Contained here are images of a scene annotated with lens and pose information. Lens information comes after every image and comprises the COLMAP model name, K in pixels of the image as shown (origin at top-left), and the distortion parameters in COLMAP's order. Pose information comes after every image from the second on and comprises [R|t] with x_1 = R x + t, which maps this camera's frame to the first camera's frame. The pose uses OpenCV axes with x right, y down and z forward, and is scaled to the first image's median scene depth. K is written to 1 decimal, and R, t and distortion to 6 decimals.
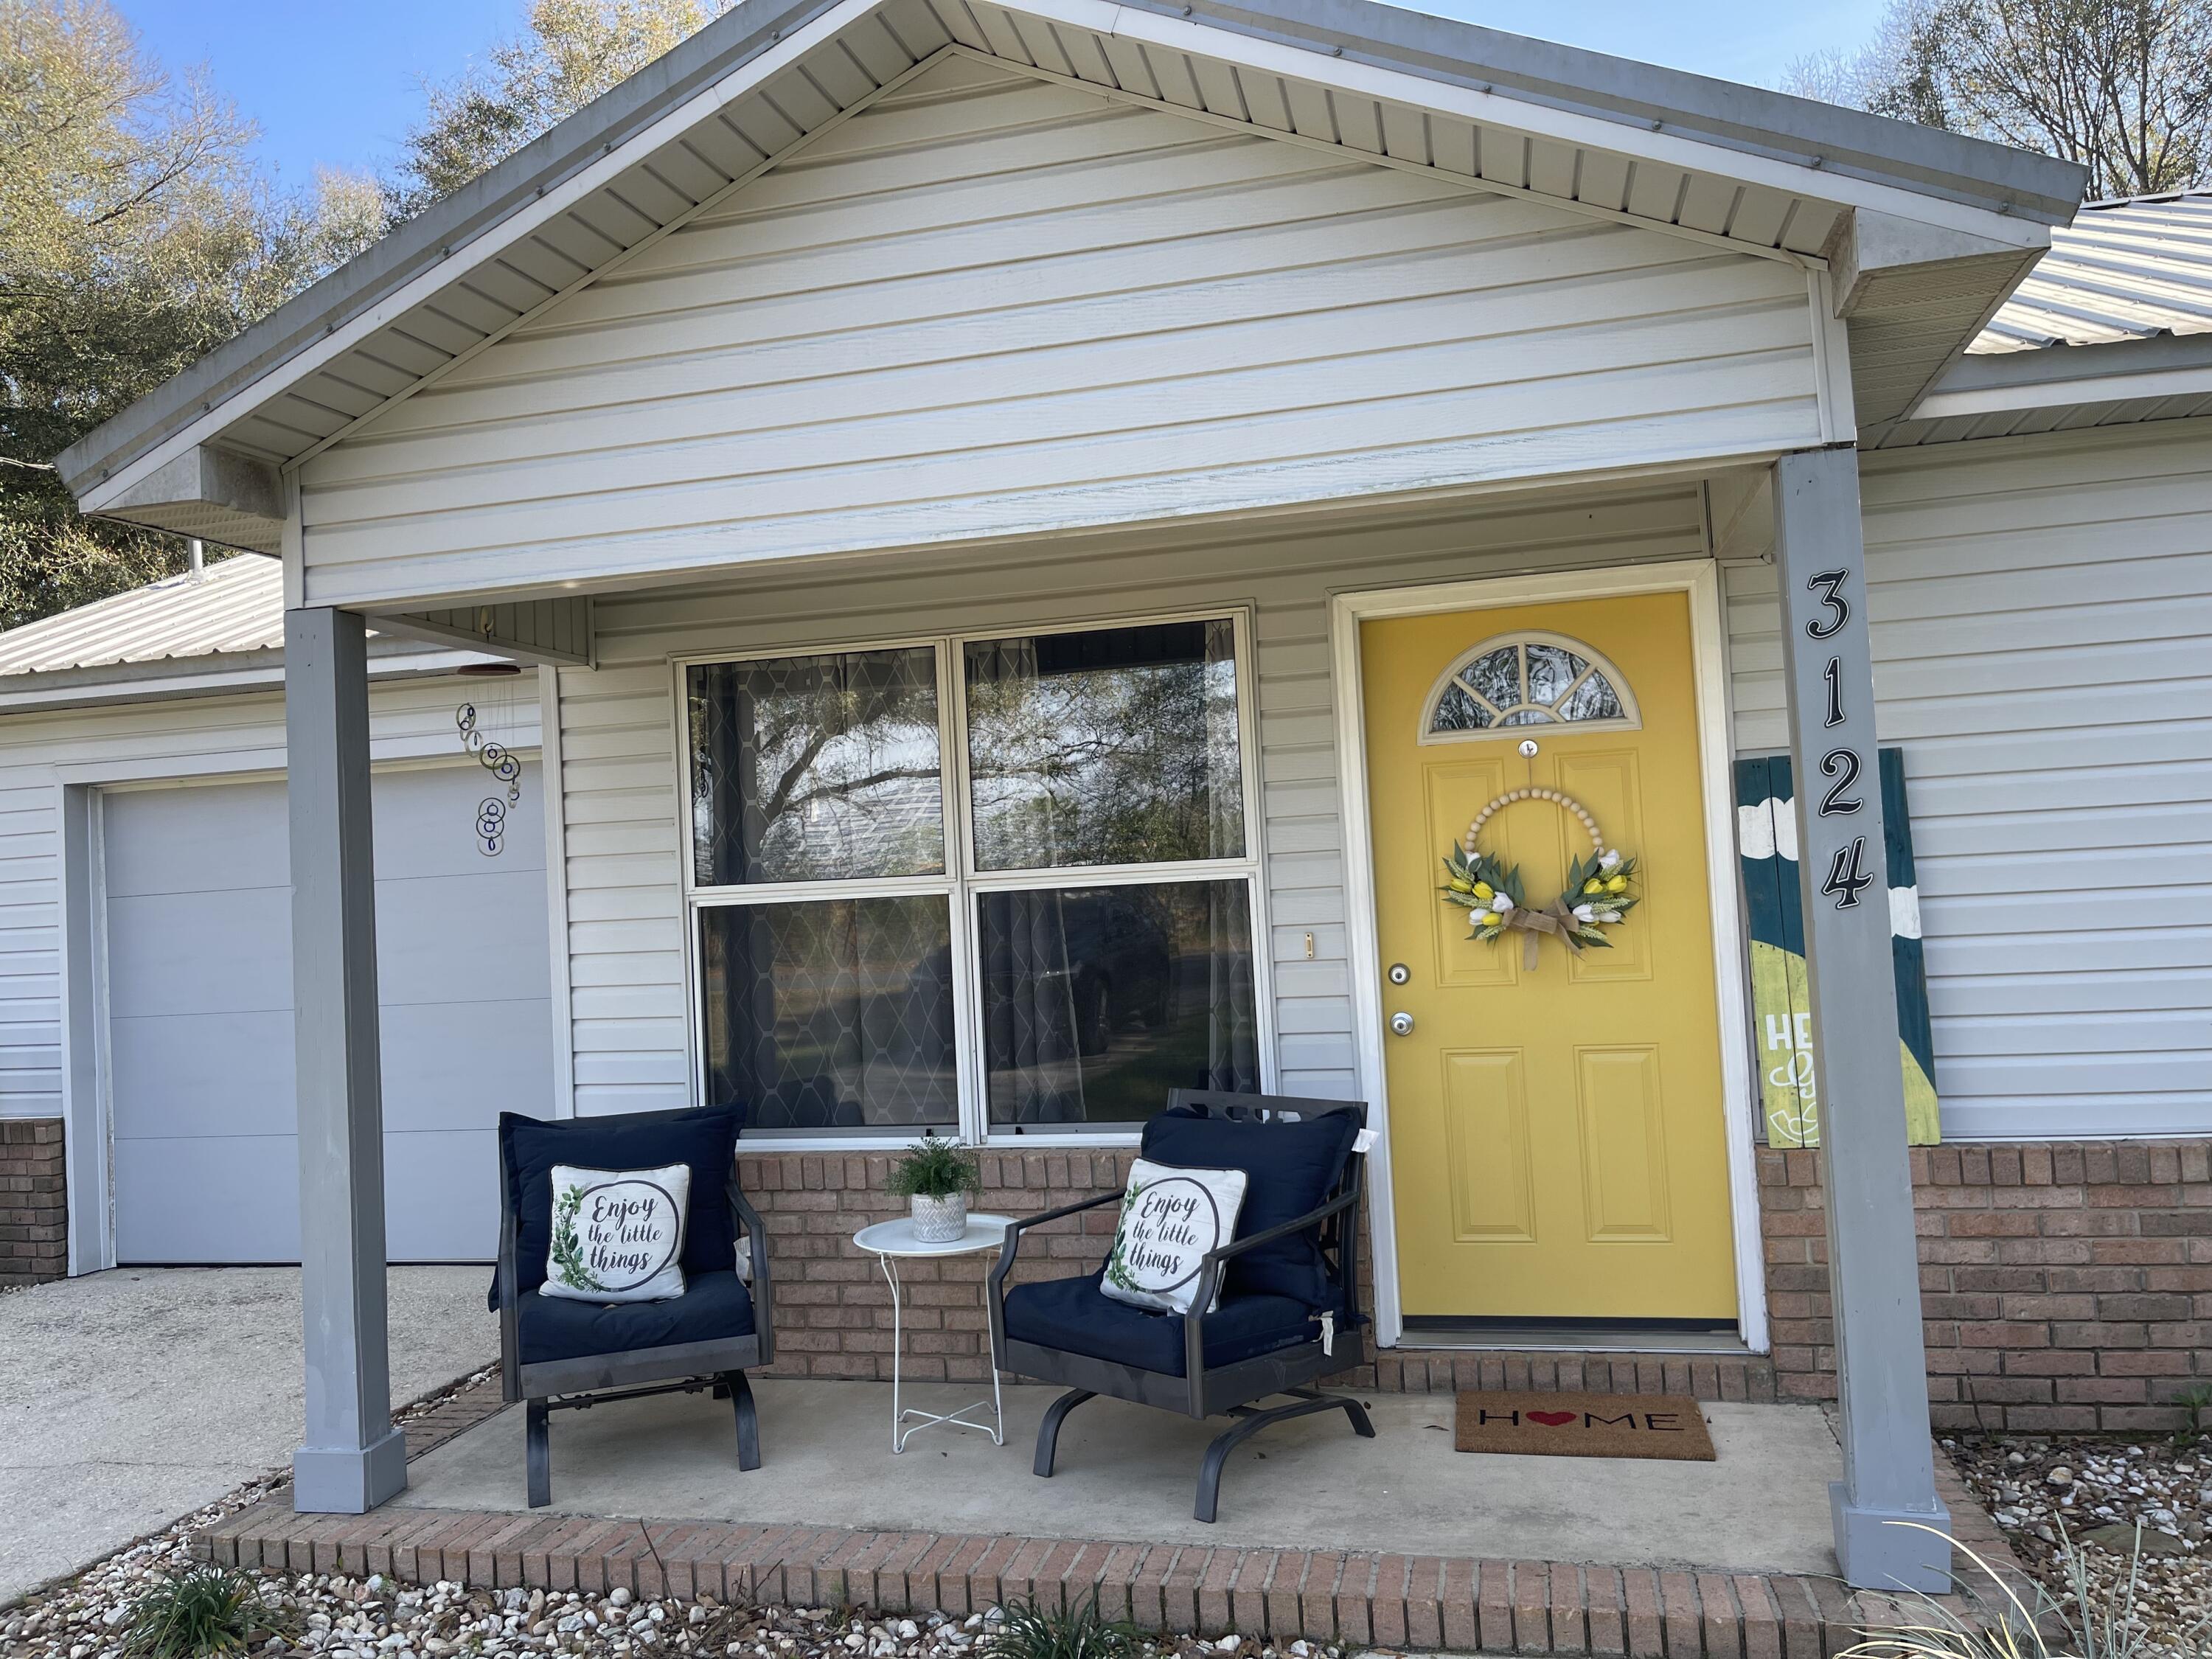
lens RADIAL K [[1665.2, 0, 1106.9], [0, 1665.2, 810.5], [0, 0, 1]] dist [0.013177, -0.017290]
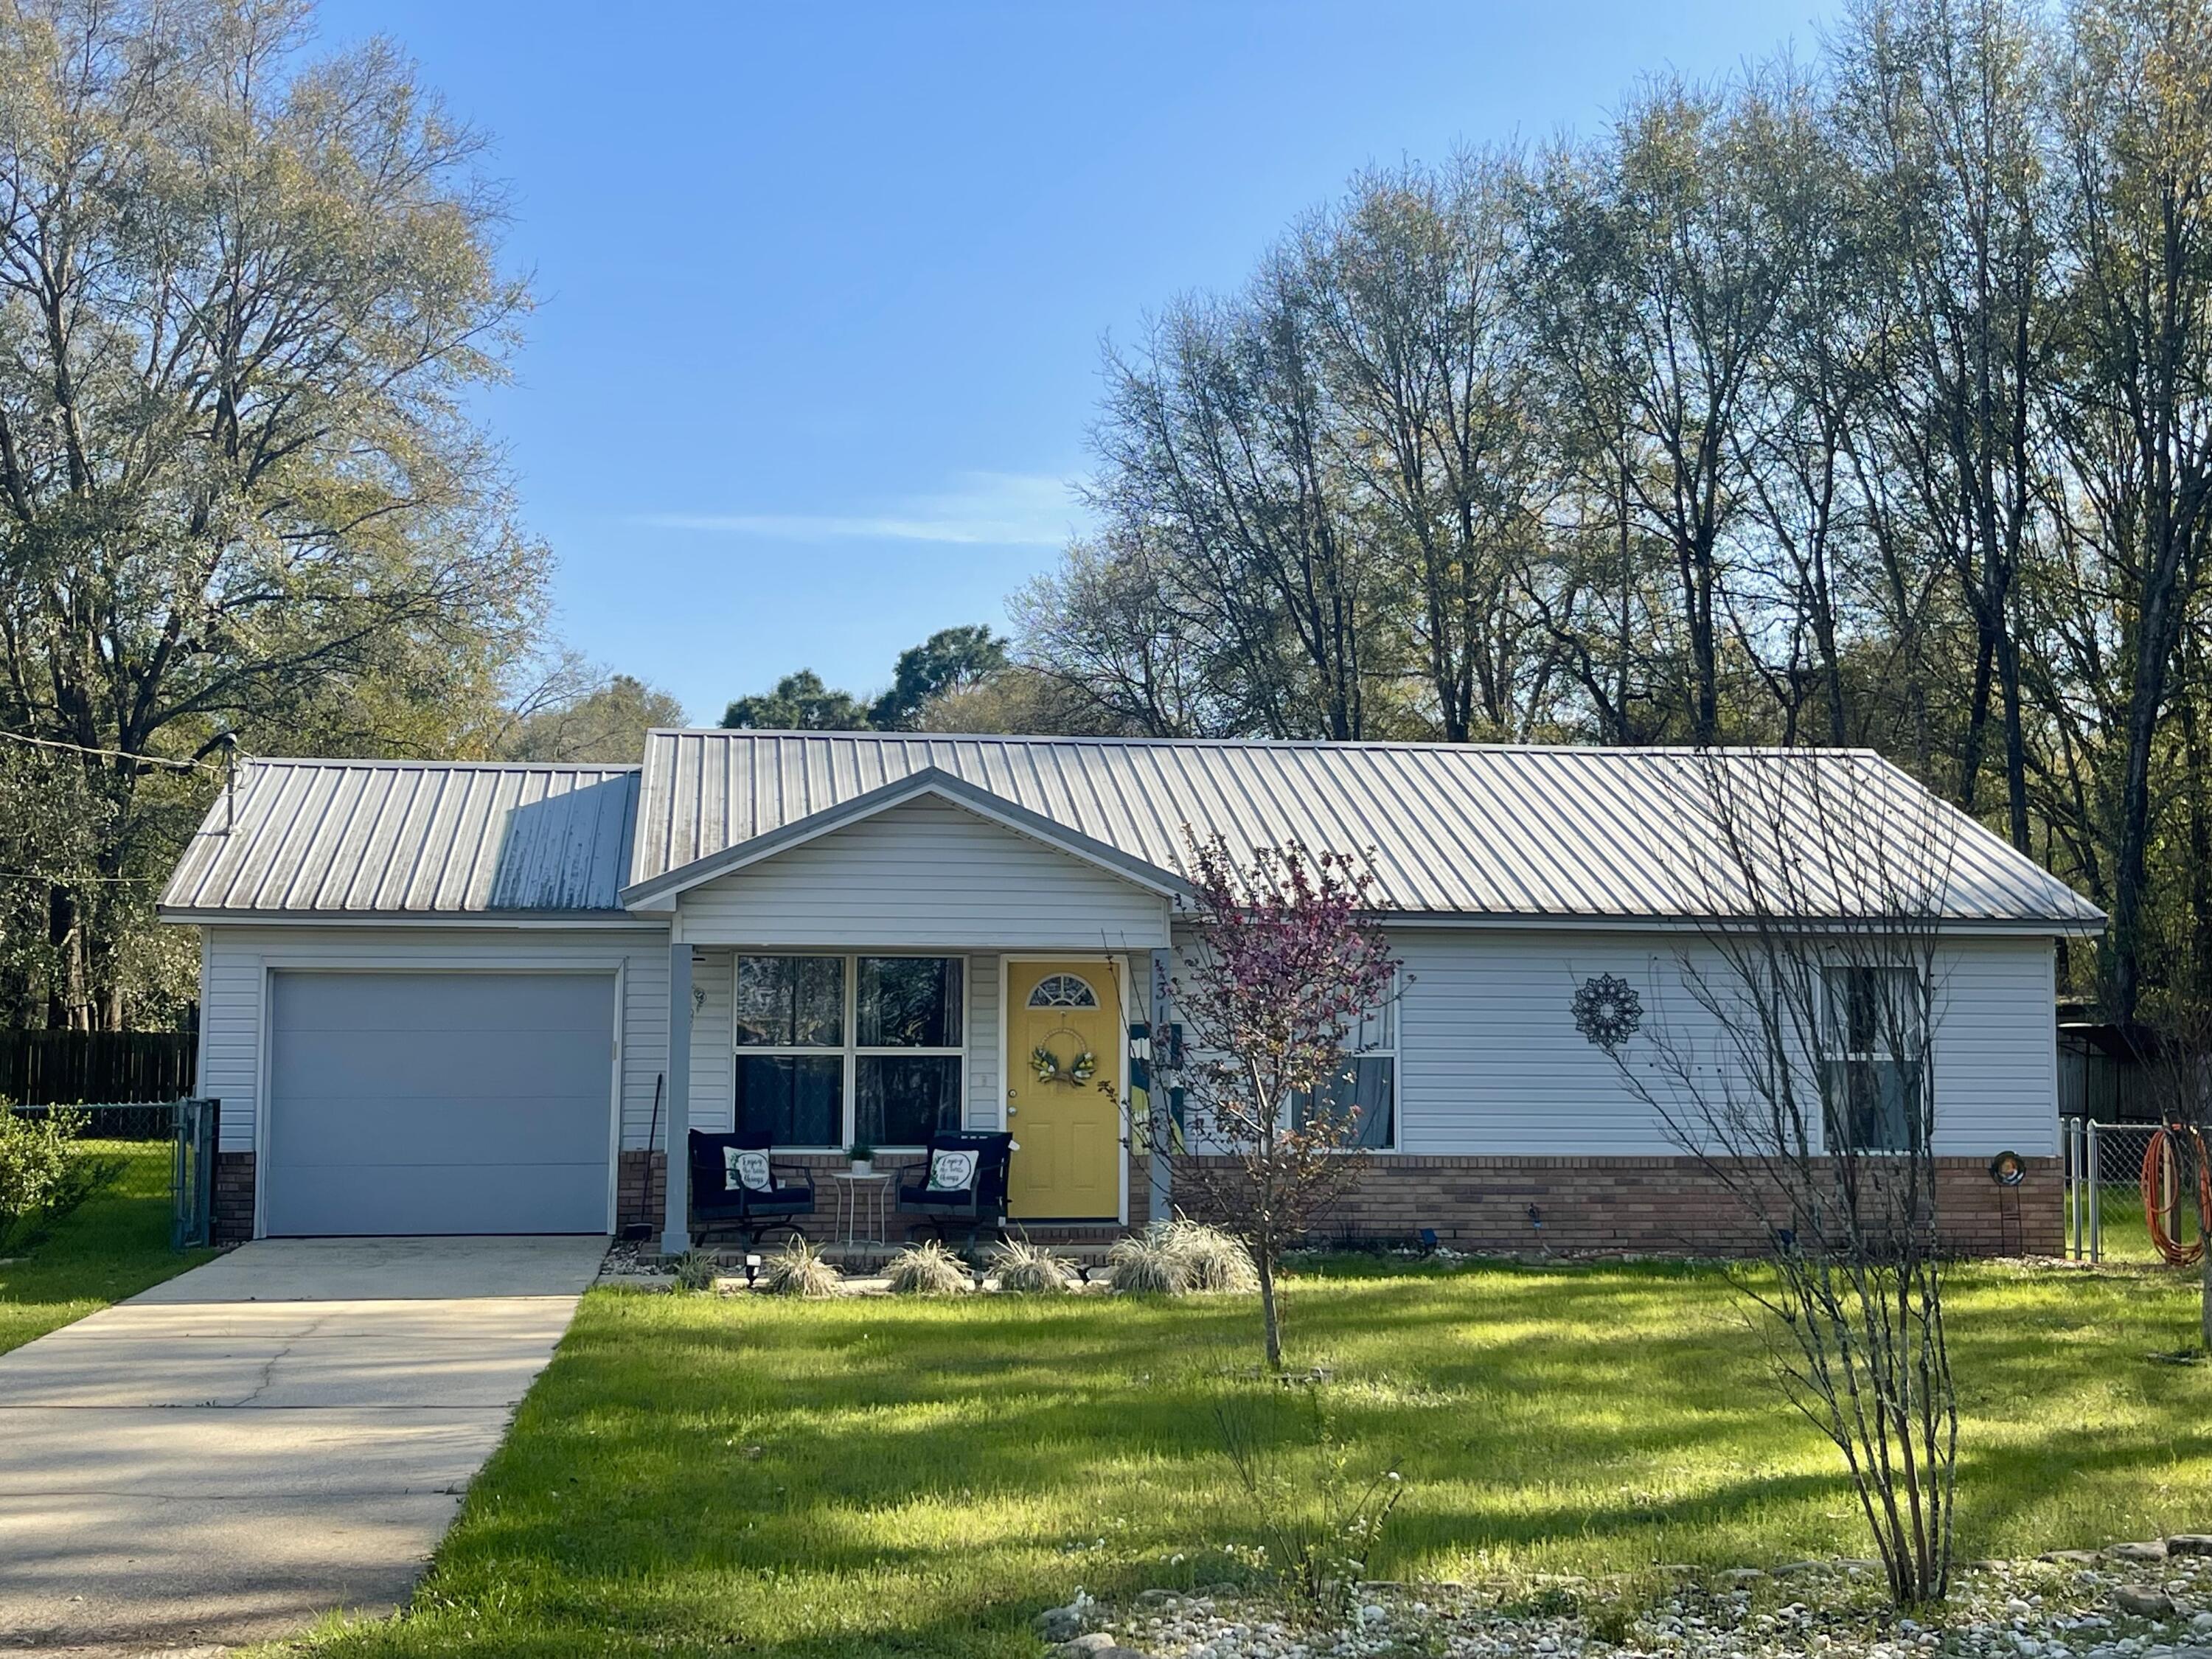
lens RADIAL K [[2699.4, 0, 1111.1], [0, 2699.4, 831.3], [0, 0, 1]] dist [0.035109, 0.000000]
pose [[0.926414, 0.084091, 0.366995, -1.402317], [-0.069042, 0.996153, -0.053968, -0.107734], [-0.370122, 0.024659, 0.928656, -3.345766]]
